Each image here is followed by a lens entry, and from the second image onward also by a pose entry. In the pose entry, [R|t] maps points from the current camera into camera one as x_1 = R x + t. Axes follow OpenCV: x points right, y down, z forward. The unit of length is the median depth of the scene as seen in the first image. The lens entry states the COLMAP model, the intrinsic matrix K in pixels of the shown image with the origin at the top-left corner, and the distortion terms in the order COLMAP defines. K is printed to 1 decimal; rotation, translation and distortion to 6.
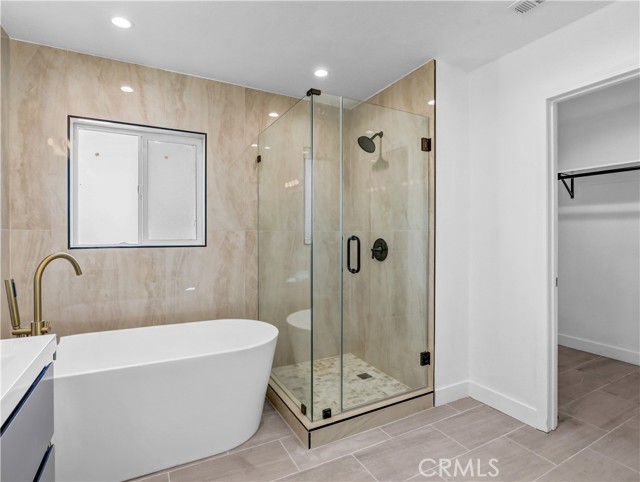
lens RADIAL K [[334.1, 0, 320.0], [0, 334.1, 241.0], [0, 0, 1]] dist [-0.017881, 0.000865]
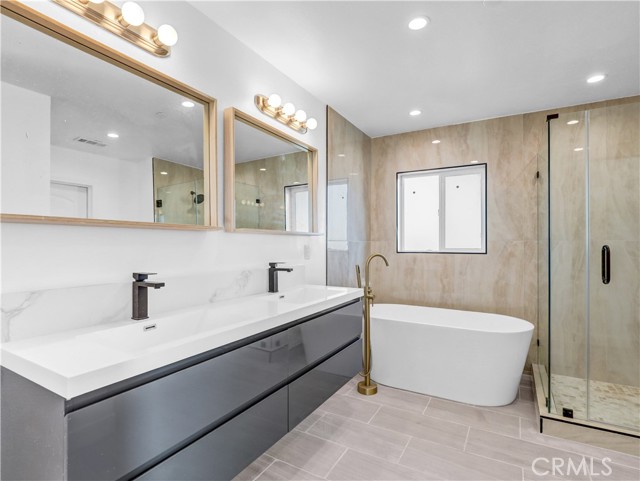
lens RADIAL K [[334.1, 0, 320.0], [0, 334.1, 240.5], [0, 0, 1]] dist [-0.017881, 0.000865]
pose [[0.539105, -0.007678, -0.842203, 0.381506], [-0.014176, 0.999734, -0.018188, -0.002060], [0.842119, 0.021744, 0.538853, -0.195387]]
